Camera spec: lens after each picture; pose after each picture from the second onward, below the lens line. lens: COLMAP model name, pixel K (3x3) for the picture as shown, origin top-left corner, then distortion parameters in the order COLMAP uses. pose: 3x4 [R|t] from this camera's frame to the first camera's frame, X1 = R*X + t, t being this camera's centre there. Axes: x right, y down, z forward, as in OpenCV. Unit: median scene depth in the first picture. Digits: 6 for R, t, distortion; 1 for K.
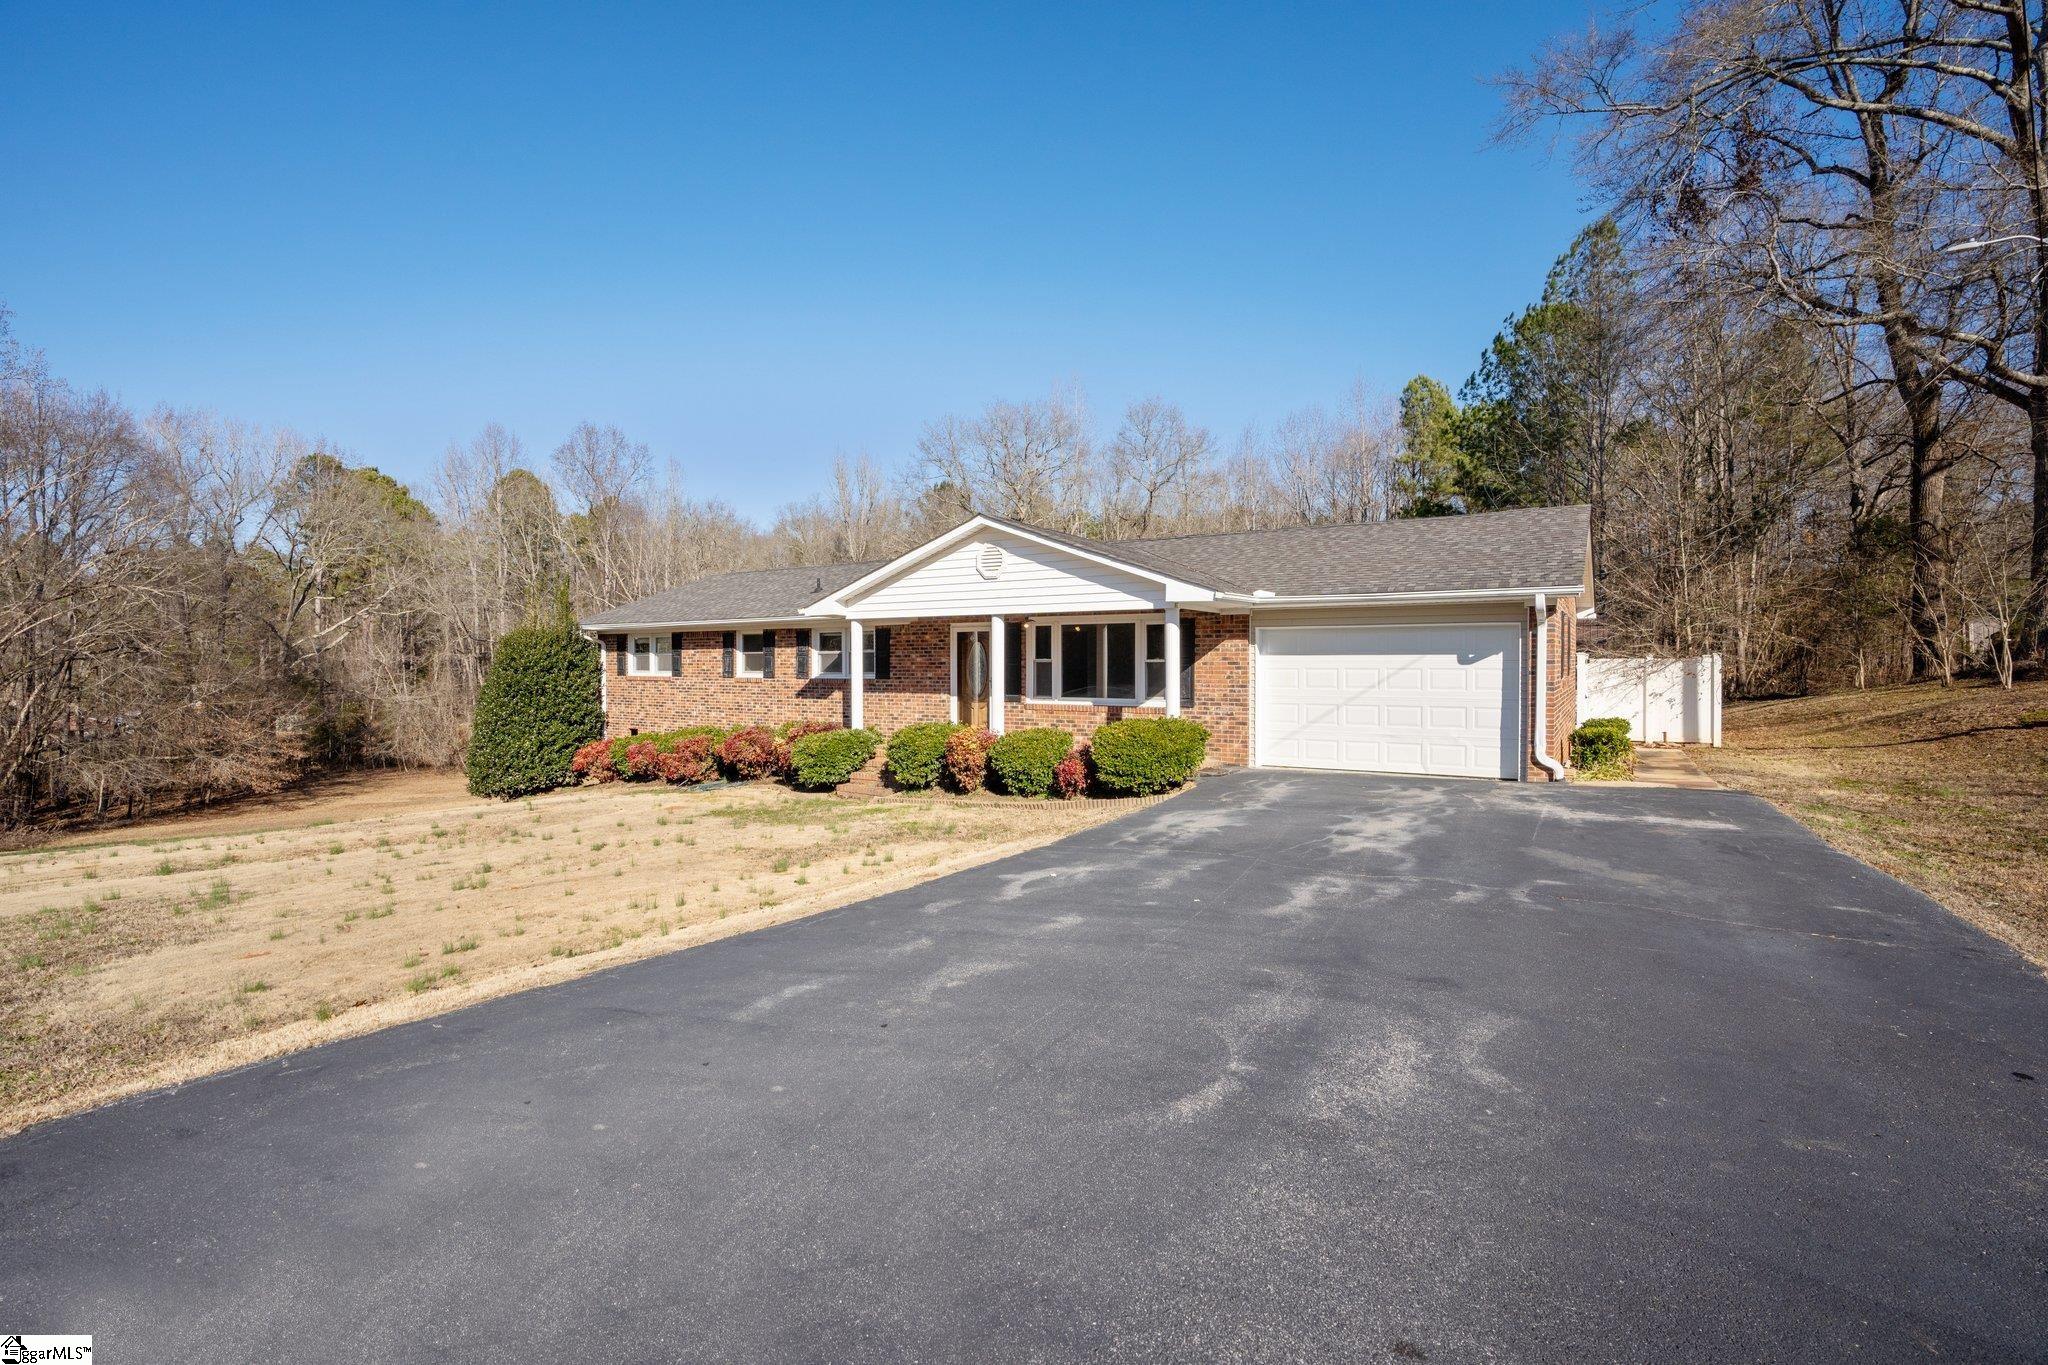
lens RADIAL K [[916.7, 0, 1024.4], [0, 916.7, 674.6], [0, 0, 1]] dist [-0.012218, 0.003456]
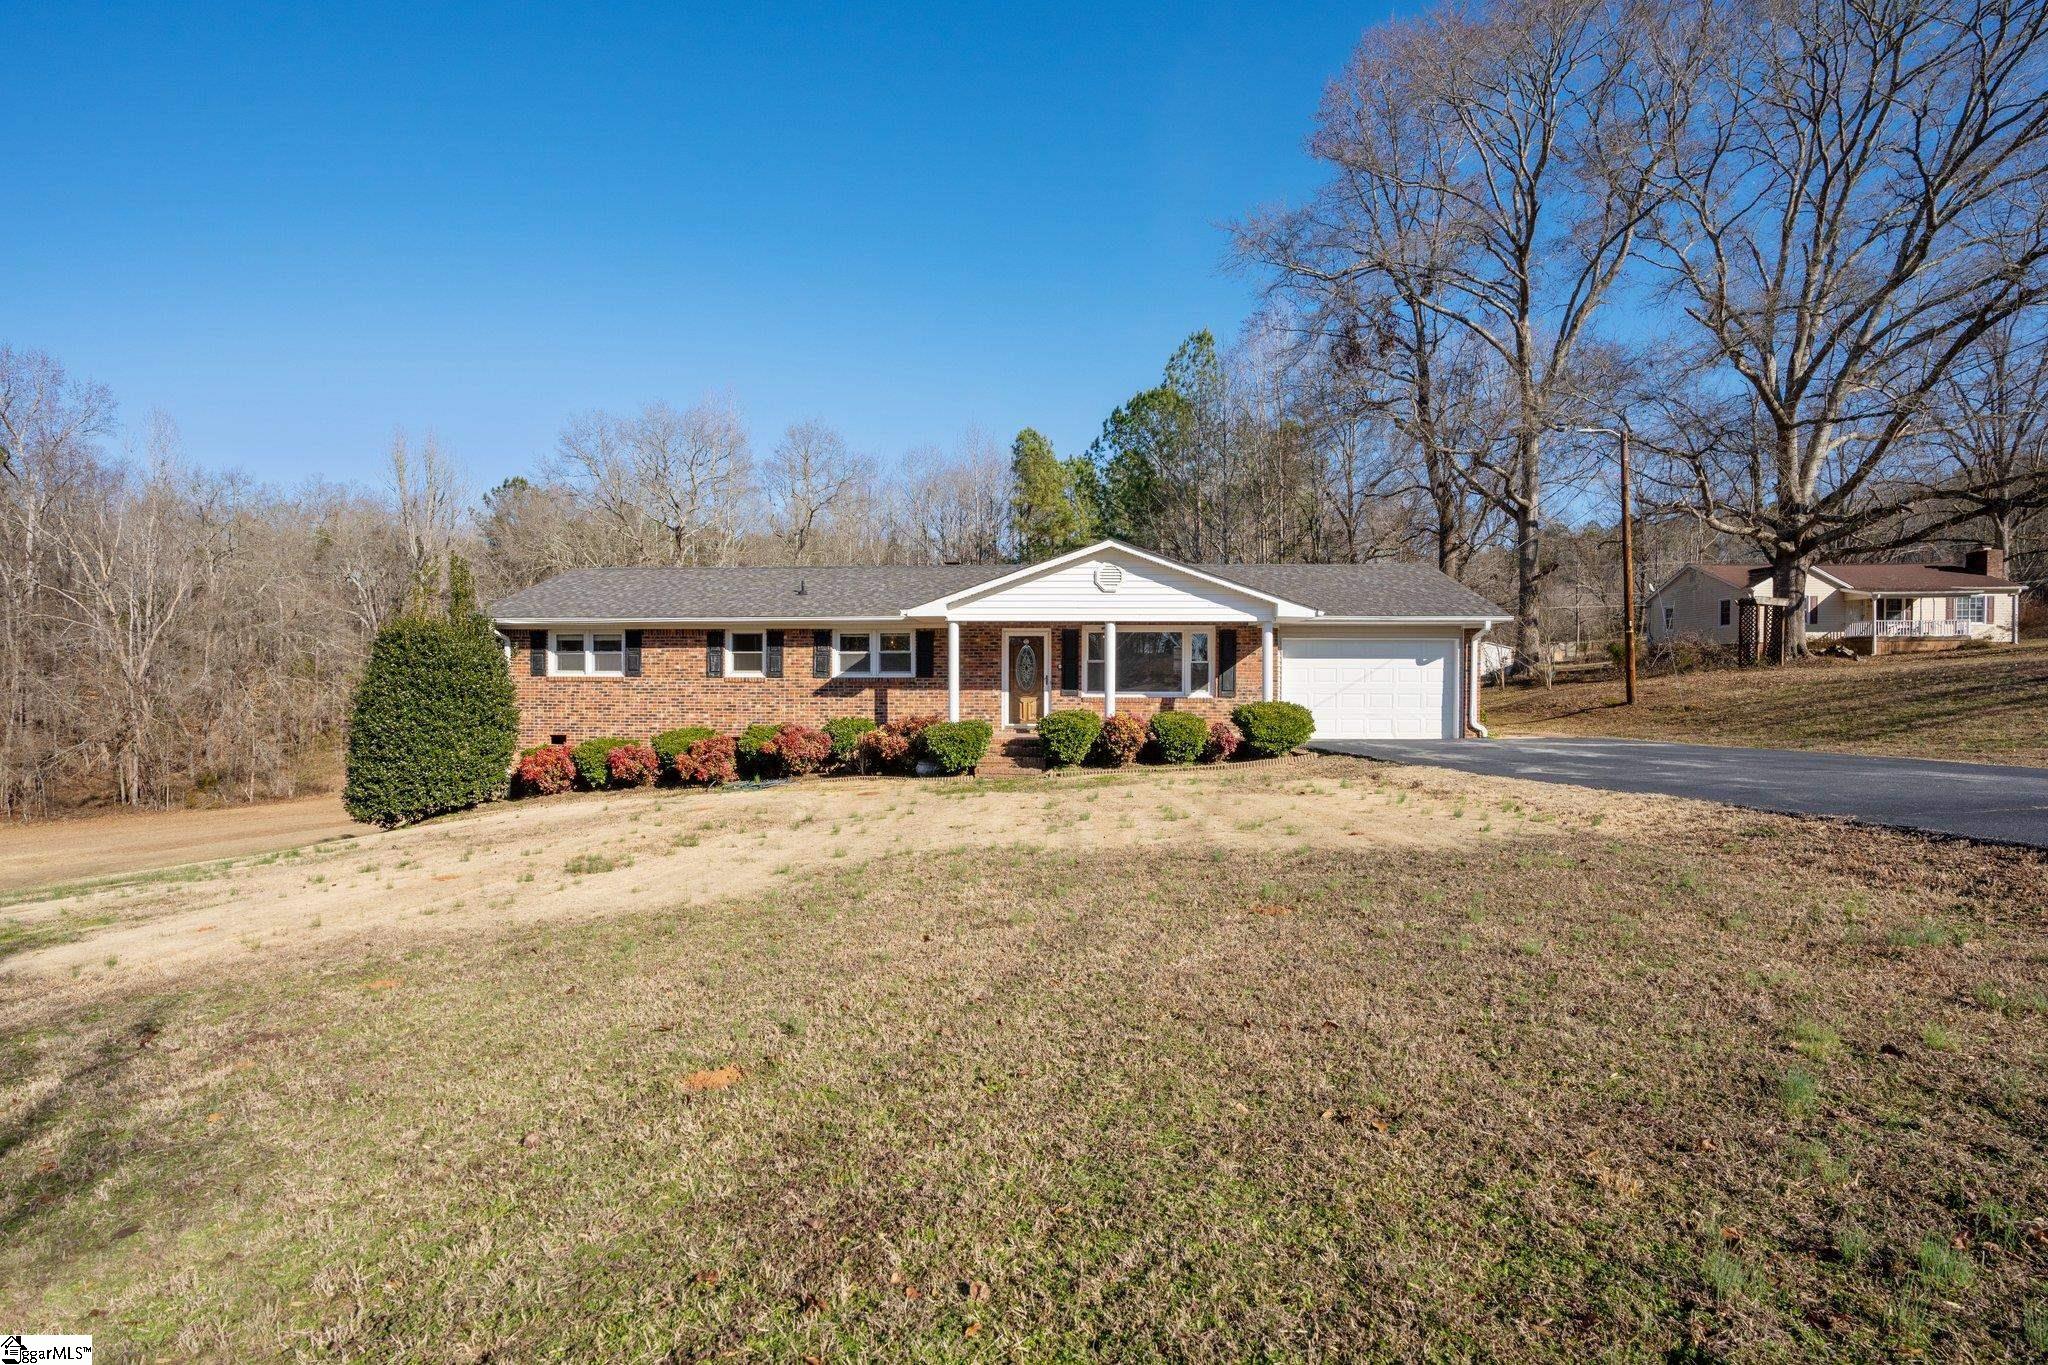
lens RADIAL K [[916.7, 0, 1024.4], [0, 916.7, 674.6], [0, 0, 1]] dist [-0.012218, 0.003456]
pose [[0.881625, 0.008792, 0.471868, -0.522836], [0.001807, 0.999756, -0.022004, 0.023634], [-0.471947, 0.020252, 0.881394, -0.014963]]
